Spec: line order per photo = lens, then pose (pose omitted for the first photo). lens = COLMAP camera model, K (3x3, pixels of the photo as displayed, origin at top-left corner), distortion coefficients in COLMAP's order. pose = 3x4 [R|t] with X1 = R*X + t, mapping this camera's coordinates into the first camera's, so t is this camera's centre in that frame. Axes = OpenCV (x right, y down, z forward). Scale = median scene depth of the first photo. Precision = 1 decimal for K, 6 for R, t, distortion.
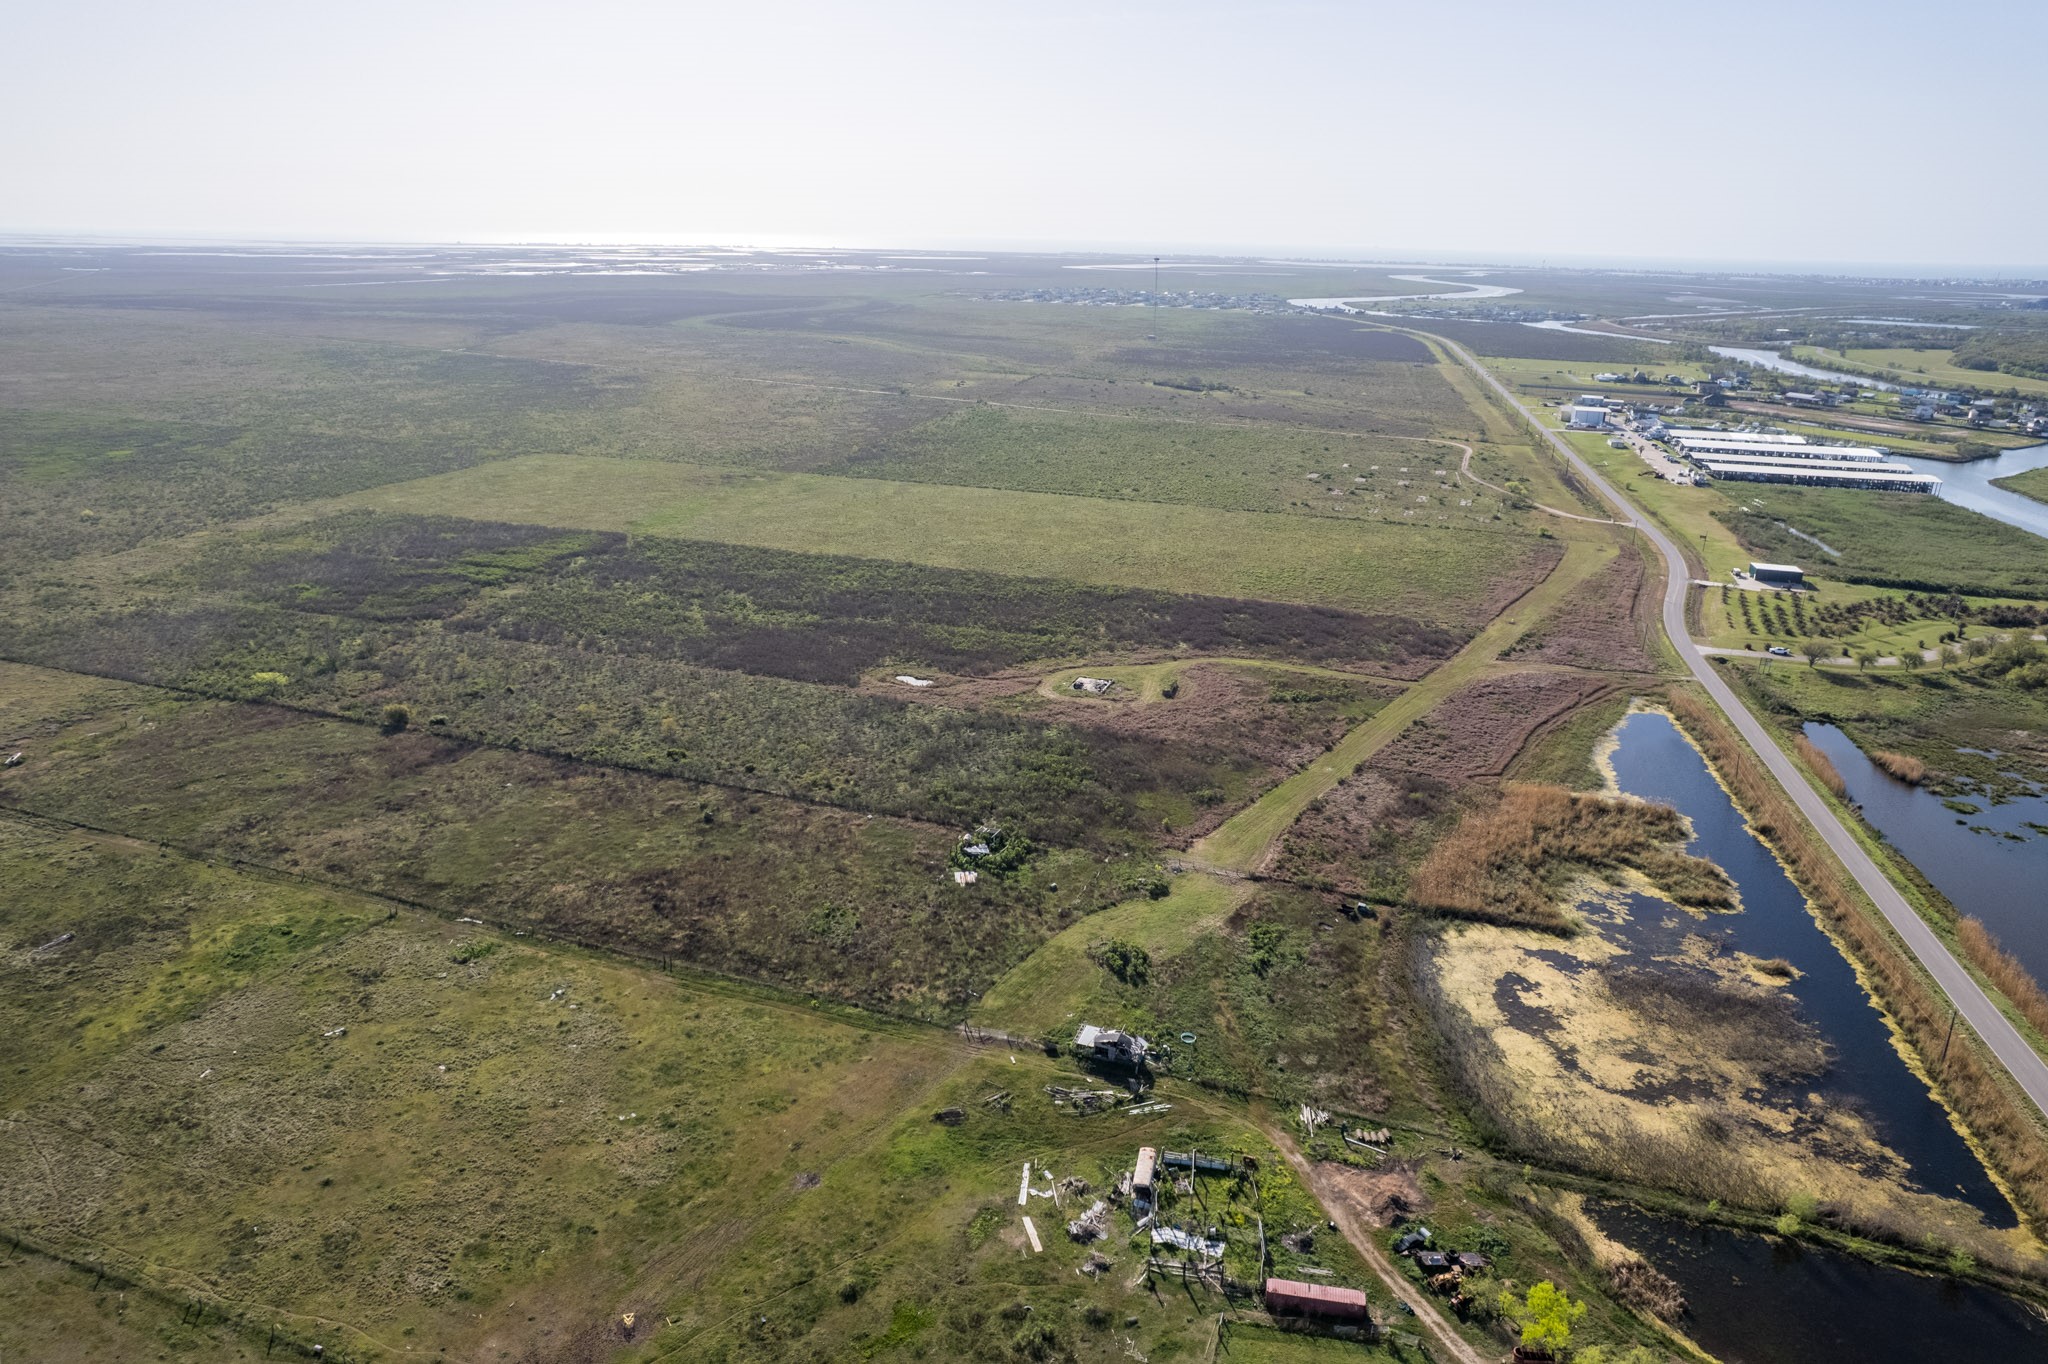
lens RADIAL K [[1313.9, 0, 1022.7], [0, 1313.9, 684.4], [0, 0, 1]] dist [-0.079608, 0.072781]
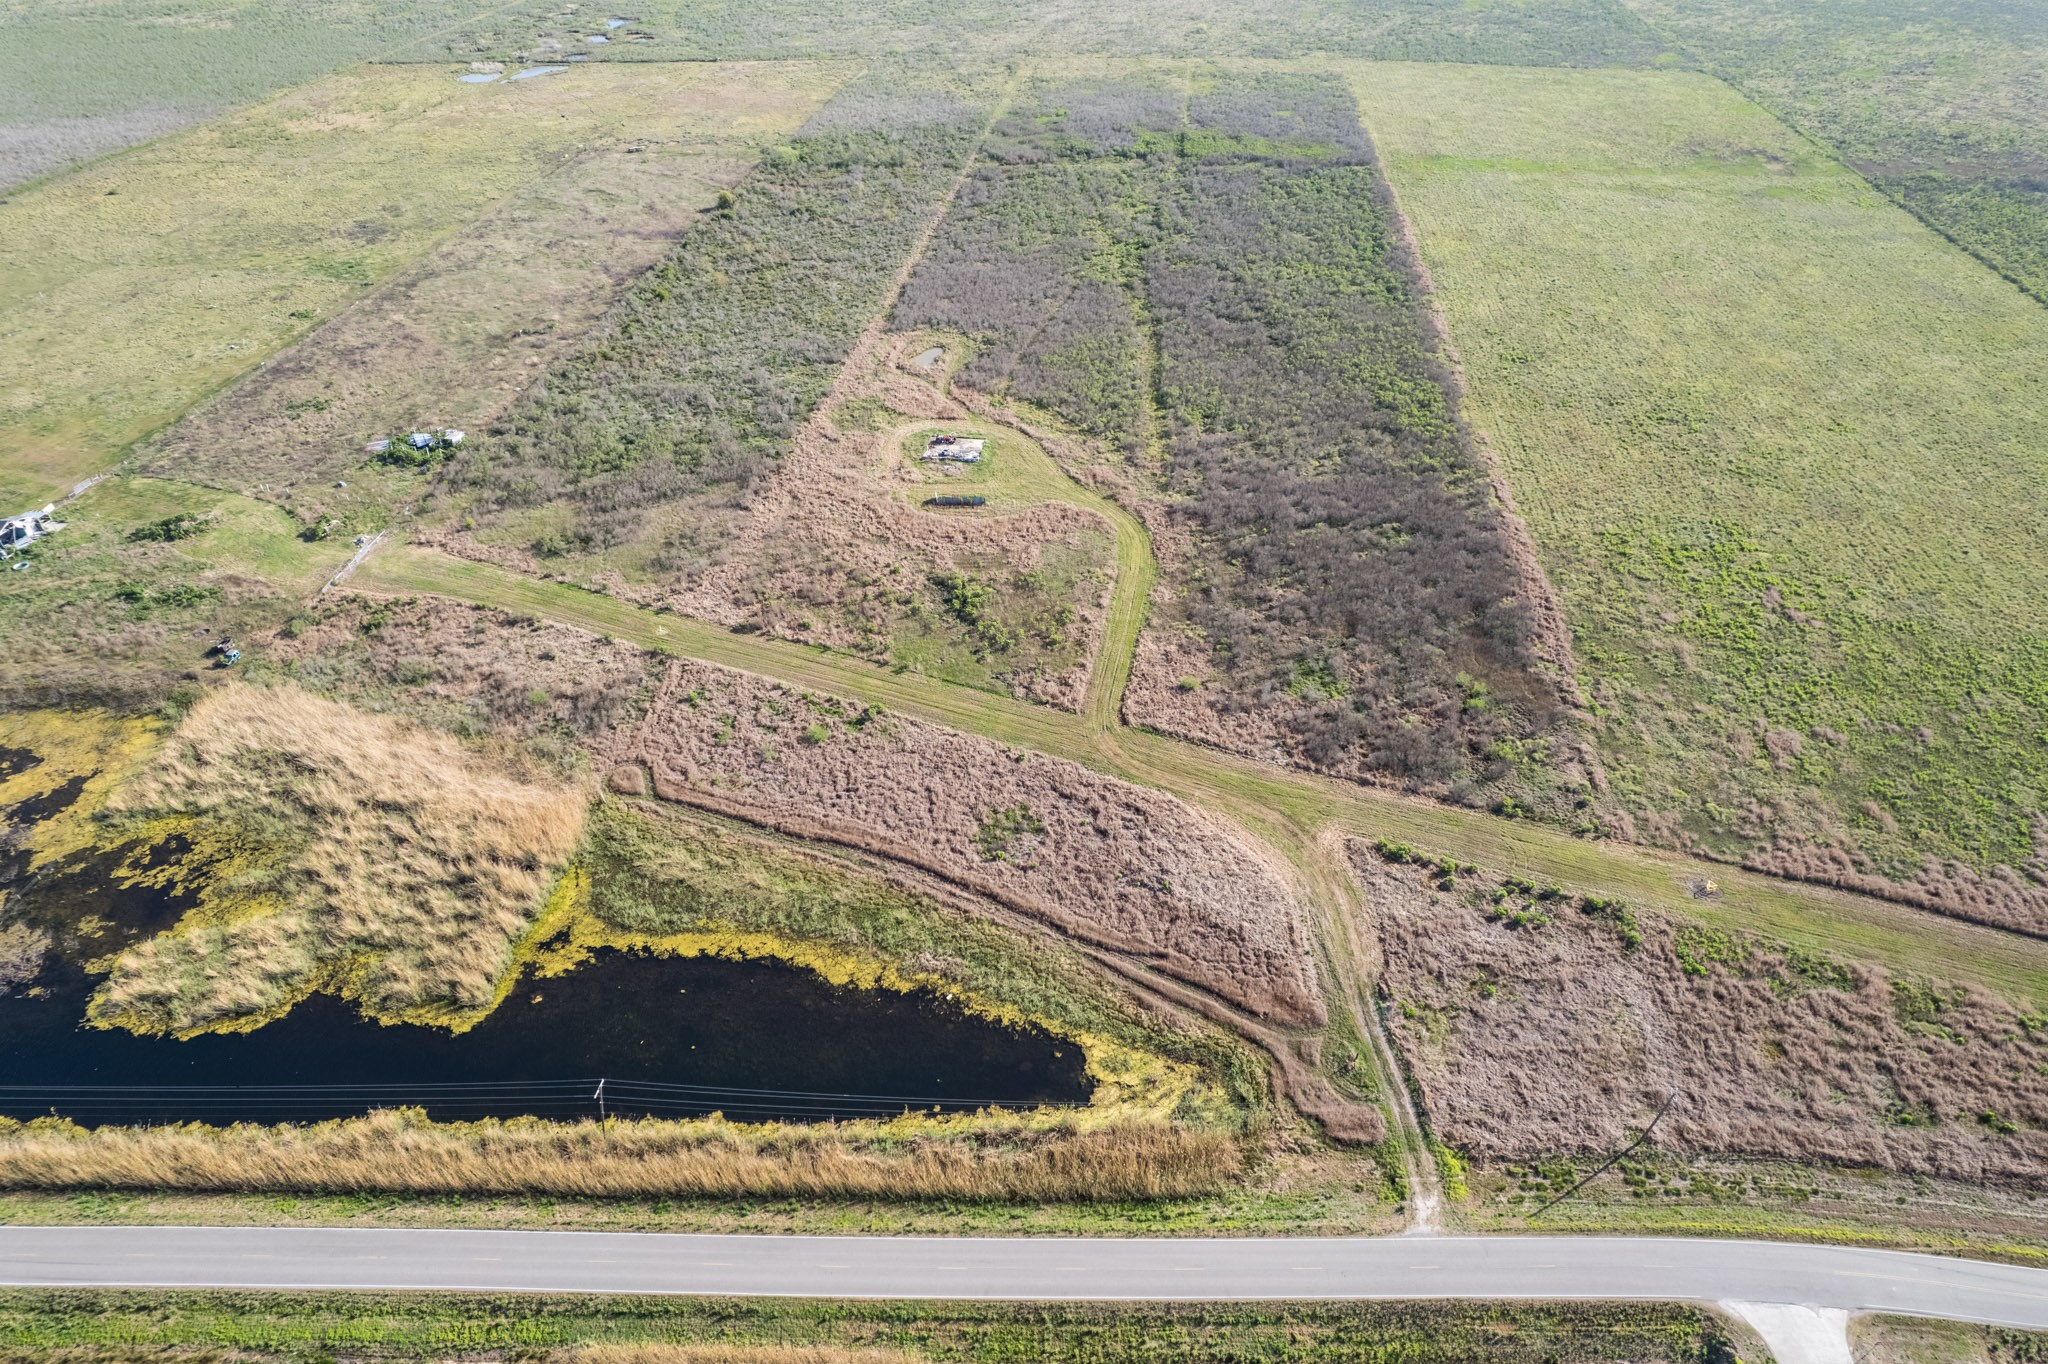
lens RADIAL K [[1307.5, 0, 1022.6], [0, 1307.5, 690.3], [0, 0, 1]] dist [-0.081813, 0.076075]
pose [[0.226445, 0.569264, -0.790355, 0.971028], [-0.314481, 0.810706, 0.493820, -0.357773], [0.921859, 0.136729, 0.362602, 1.084698]]
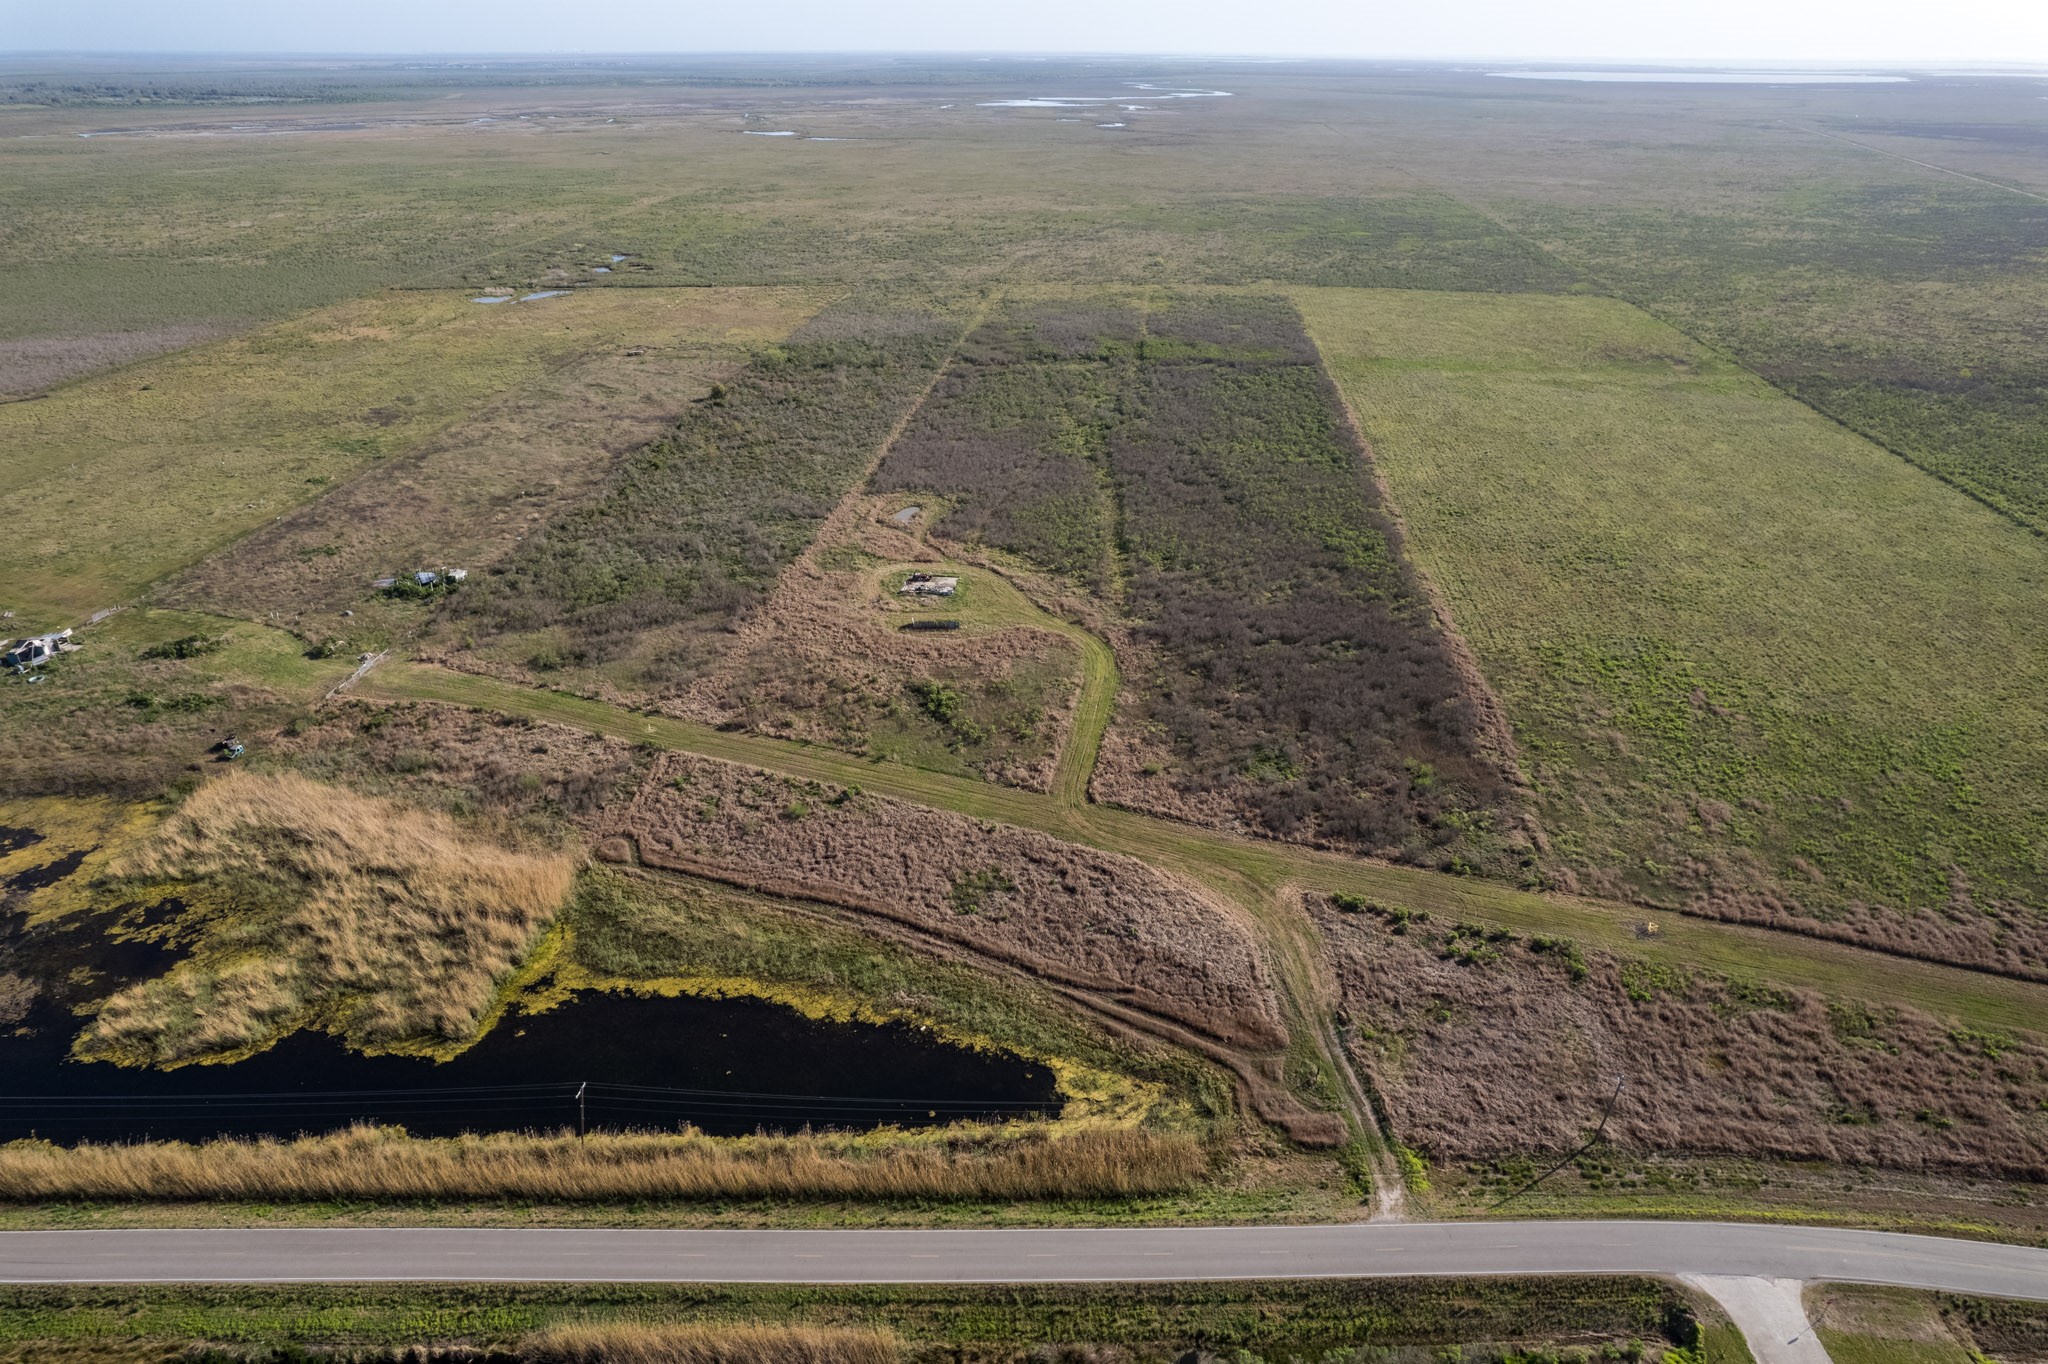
lens RADIAL K [[1307.5, 0, 1022.6], [0, 1307.5, 690.3], [0, 0, 1]] dist [-0.081813, 0.076075]
pose [[0.245415, 0.418201, -0.874574, 1.050441], [-0.316705, 0.887249, 0.335391, -0.303236], [0.916226, 0.194672, 0.350191, 1.086246]]
